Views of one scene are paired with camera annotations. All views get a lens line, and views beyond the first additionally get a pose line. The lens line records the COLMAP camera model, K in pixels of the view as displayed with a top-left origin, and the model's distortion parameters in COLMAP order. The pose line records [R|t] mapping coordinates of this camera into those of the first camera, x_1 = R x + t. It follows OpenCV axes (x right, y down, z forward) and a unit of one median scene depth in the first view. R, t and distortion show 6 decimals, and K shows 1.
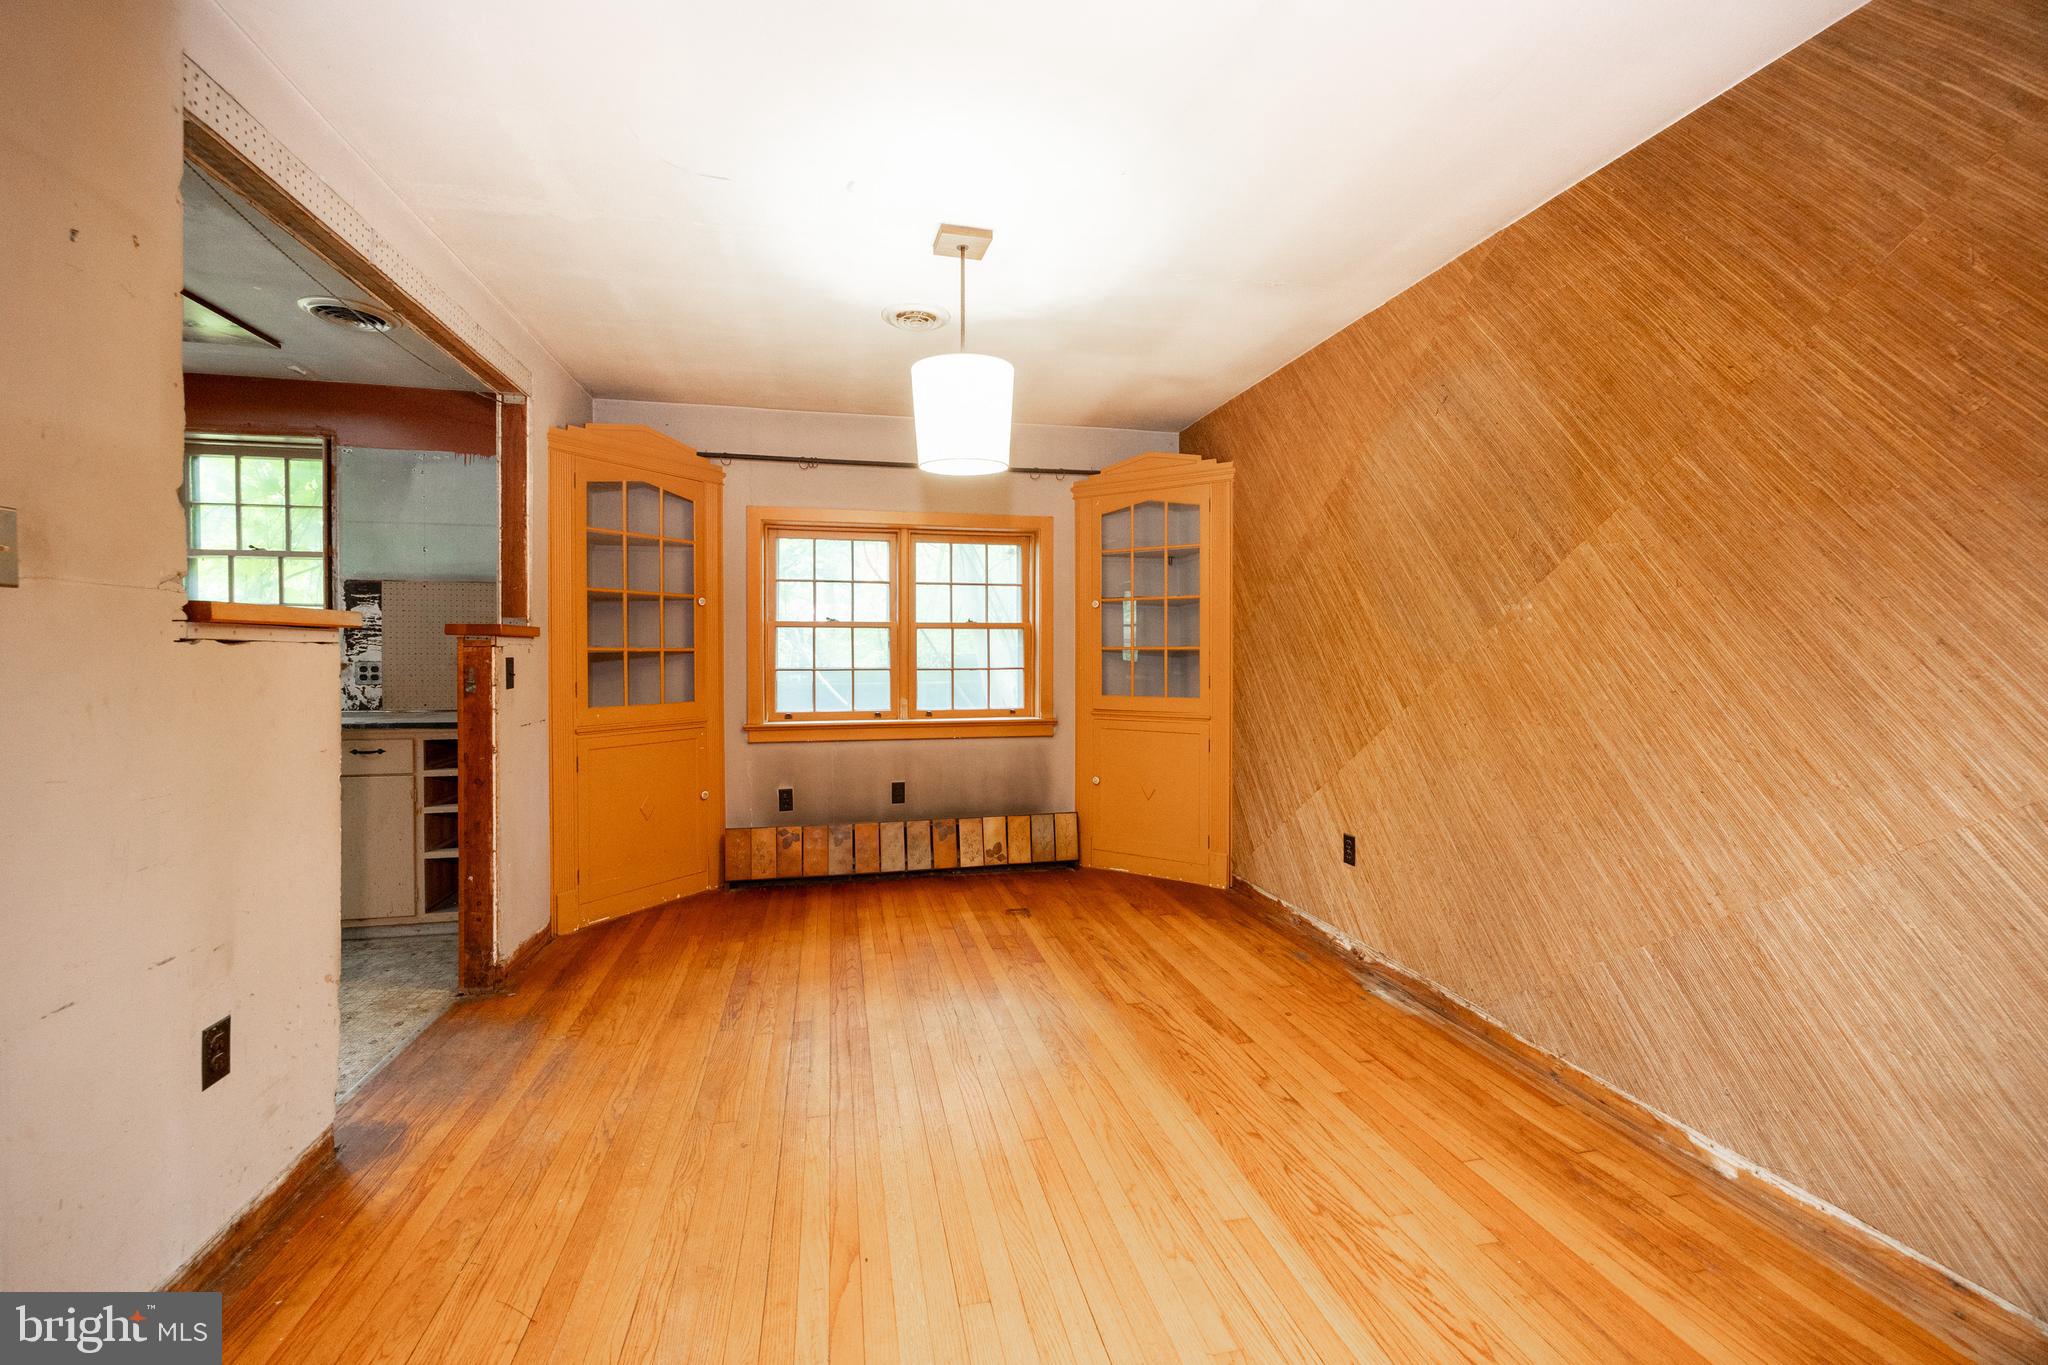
lens RADIAL K [[798.1, 0, 1001.1], [0, 798.1, 656.3], [0, 0, 1]] dist [-0.003847, 0.000323]
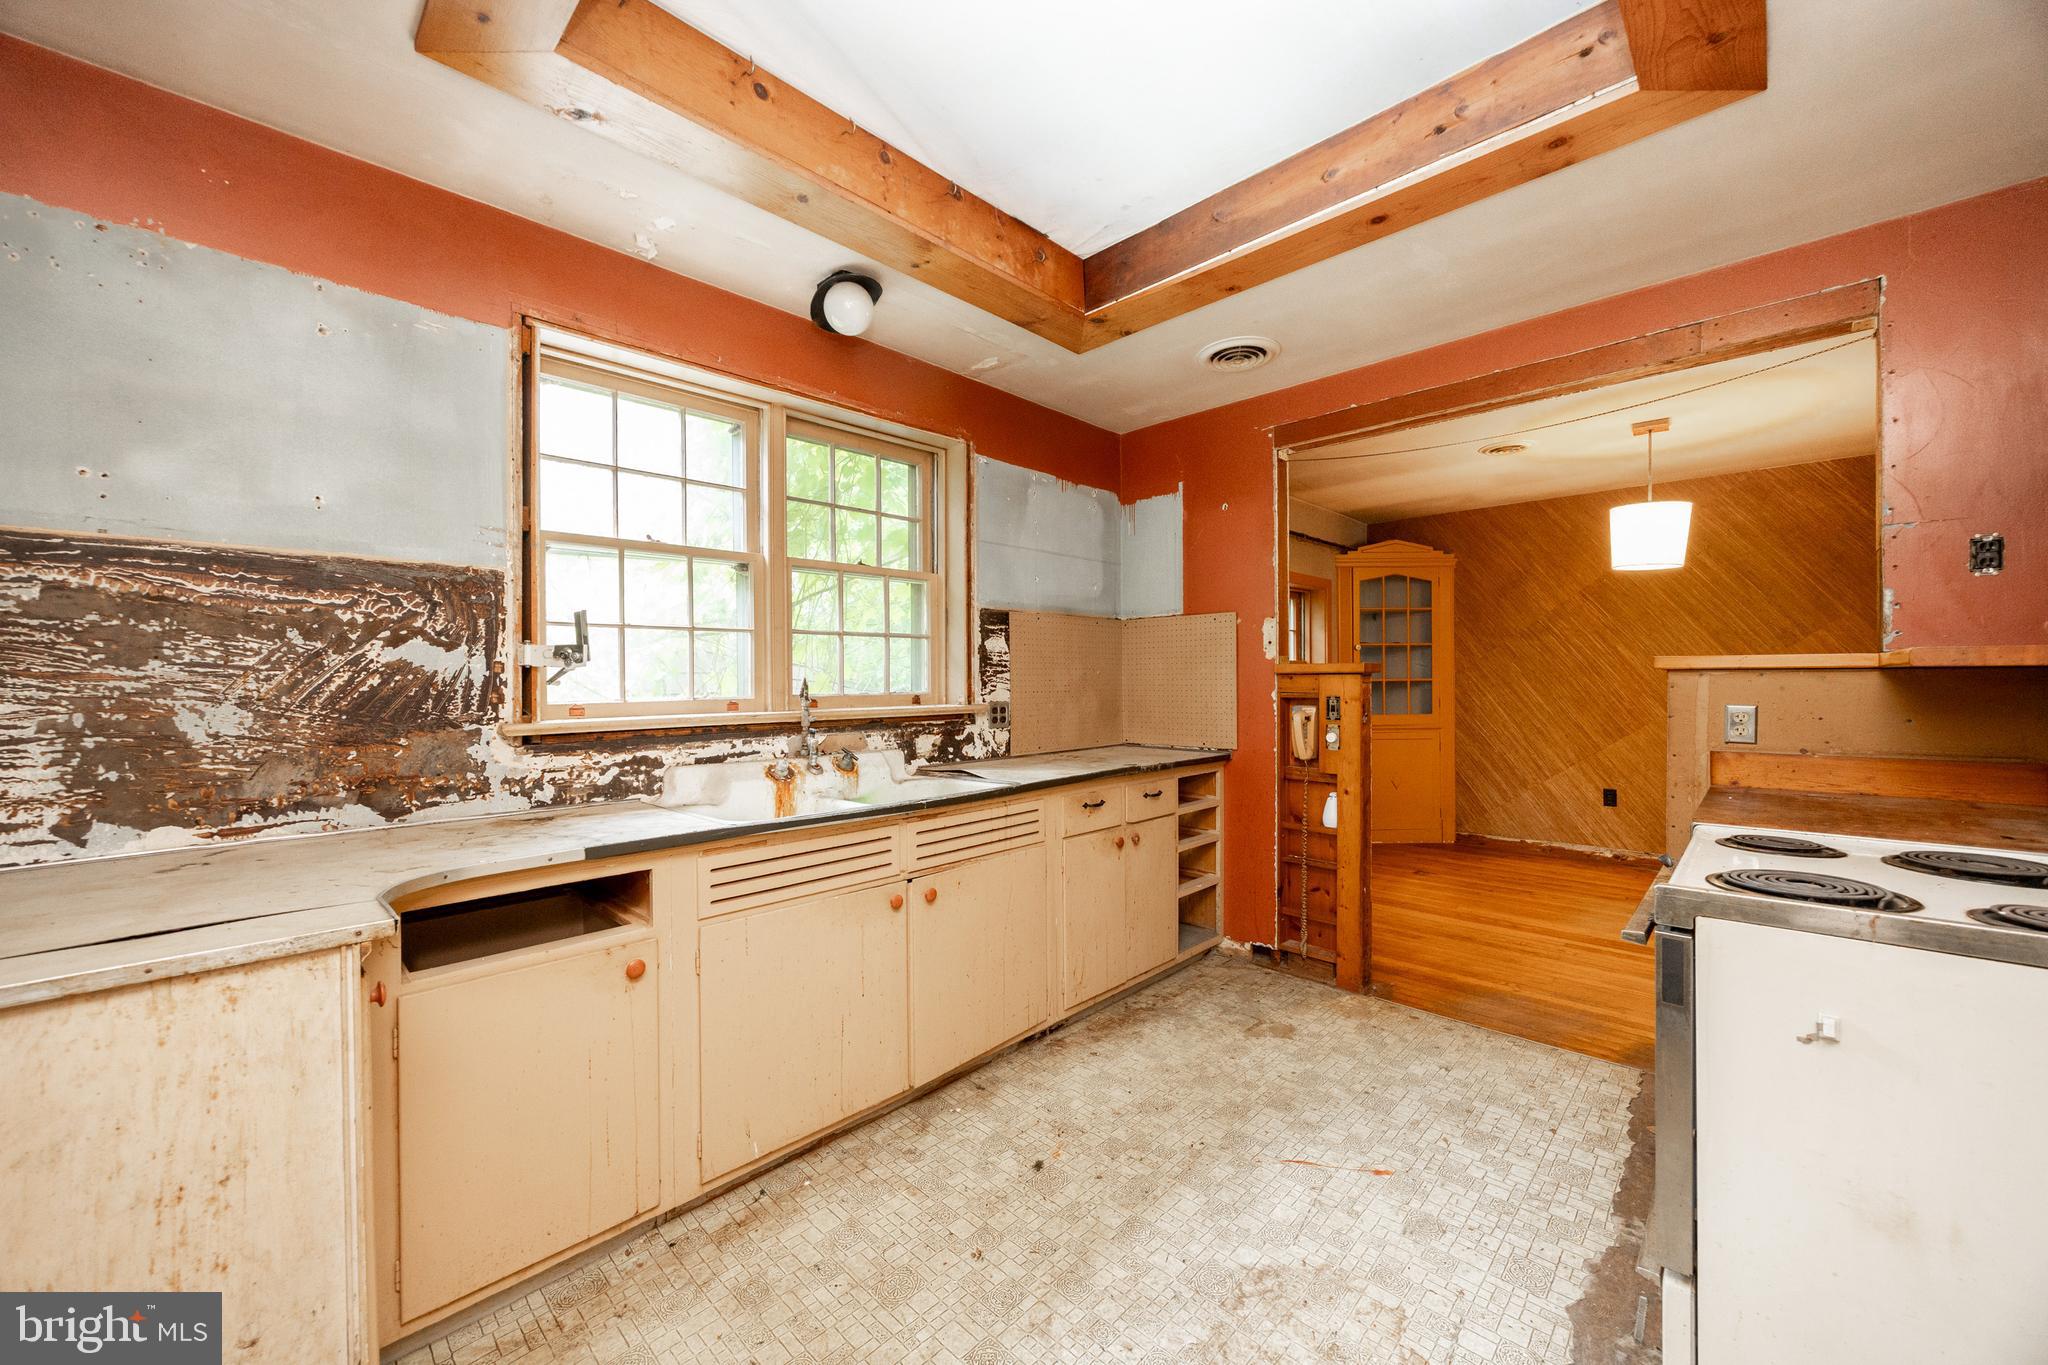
lens RADIAL K [[773.9, 0, 1031.2], [0, 773.9, 678.9], [0, 0, 1]] dist [-0.002845, -0.000154]
pose [[0.828325, -0.006580, 0.560210, -1.224449], [0.011811, 0.999914, -0.005720, -0.013271], [-0.560124, 0.011354, 0.828331, 0.261839]]
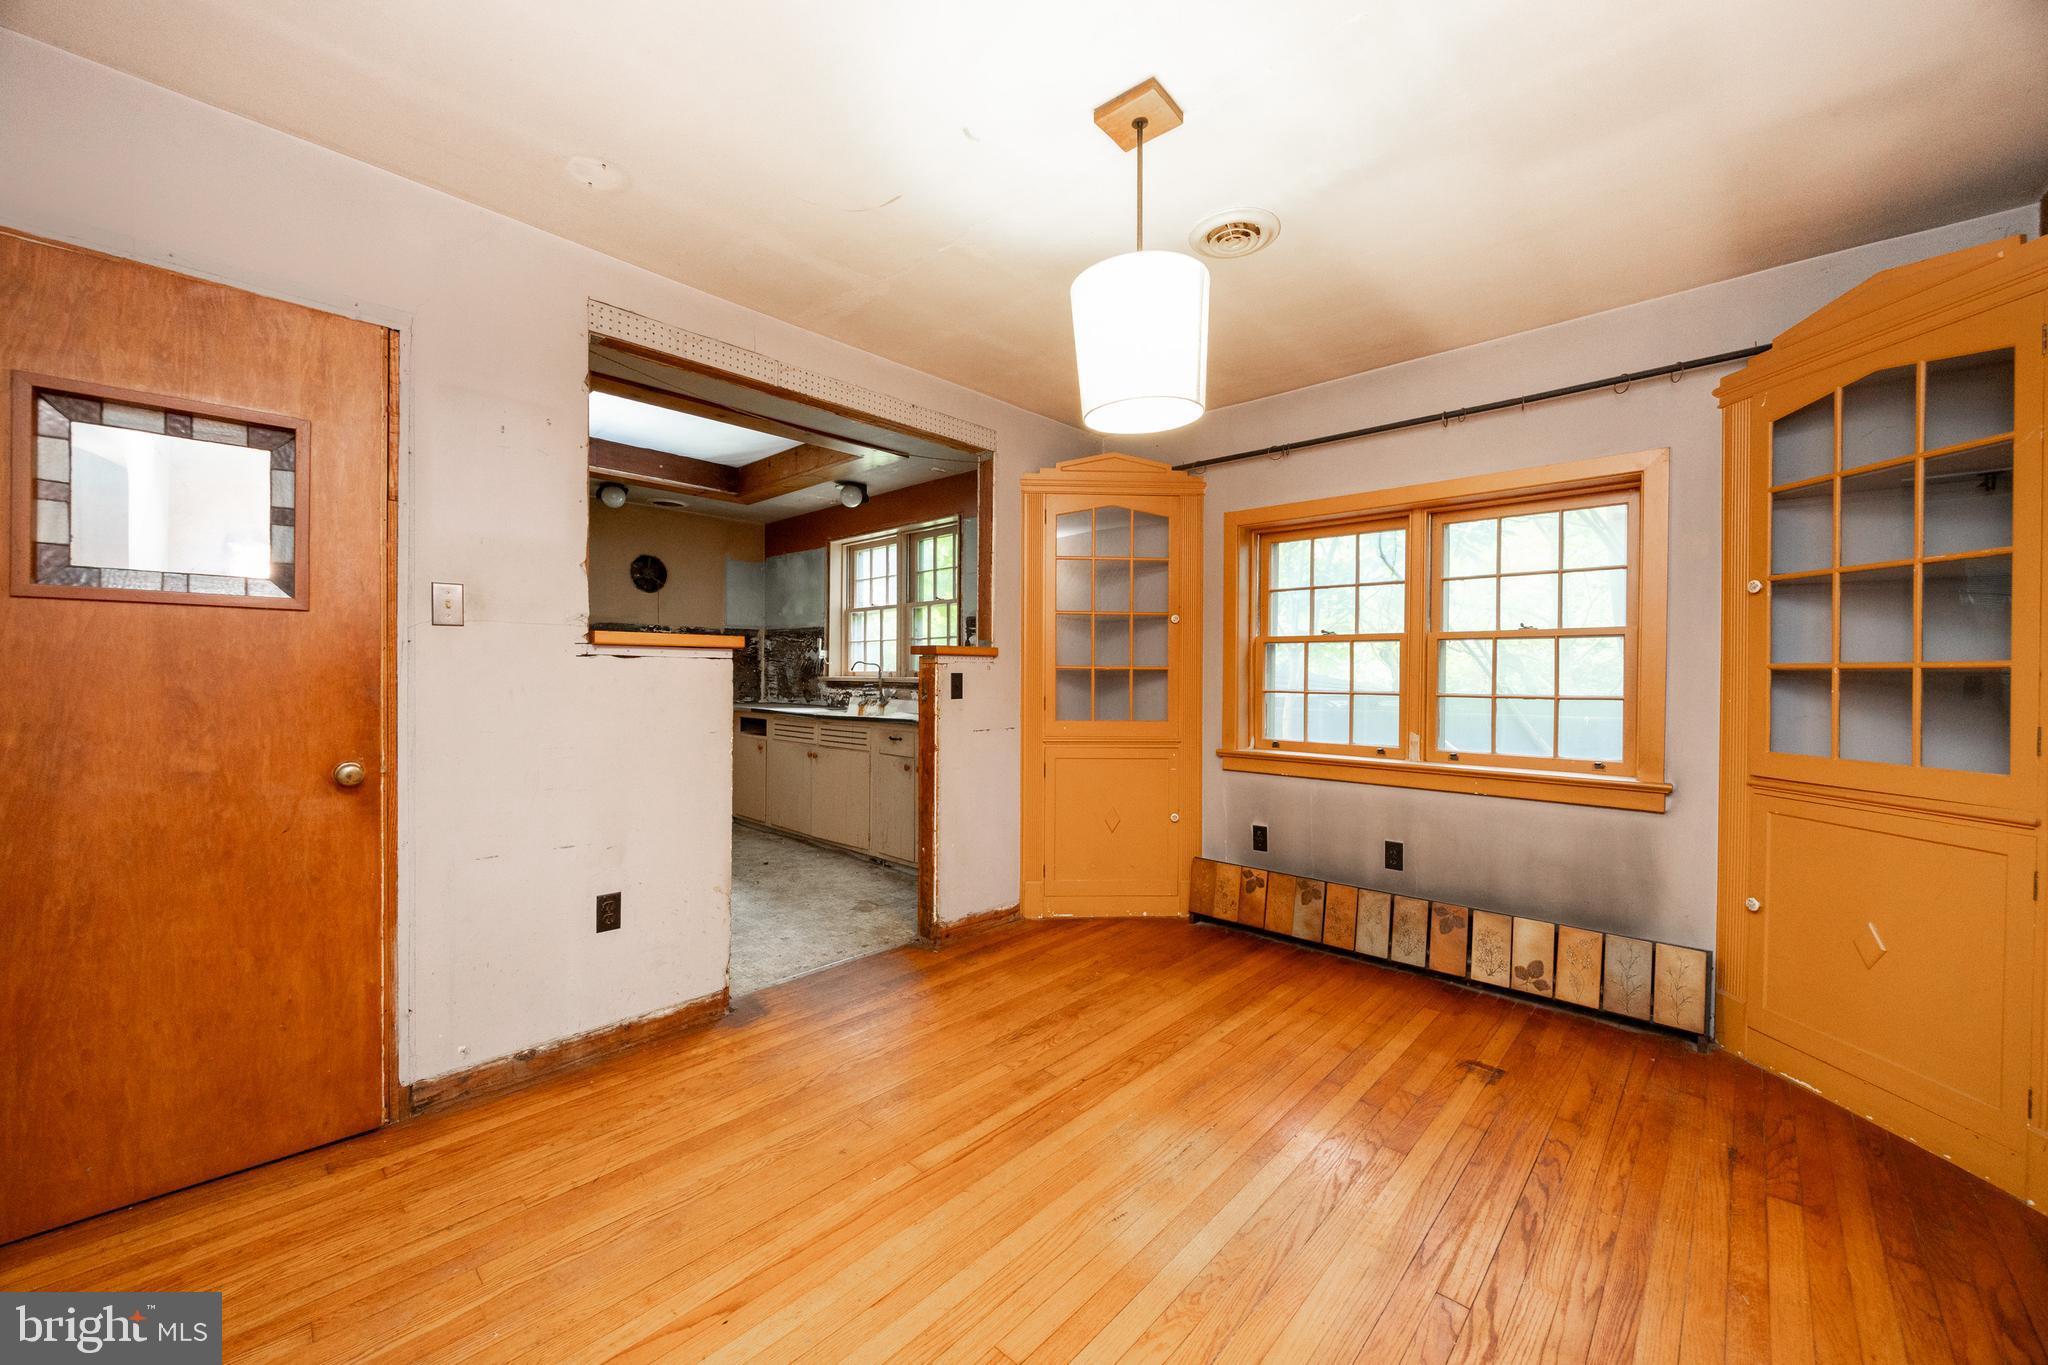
lens RADIAL K [[774.3, 0, 1019.3], [0, 774.3, 677.7], [0, 0, 1]] dist [-0.003794, 0.000109]
pose [[0.570361, 0.008389, -0.821352, 0.306471], [-0.012917, 0.999916, 0.001243, 0.004632], [0.821293, 0.009900, 0.570421, 0.314302]]
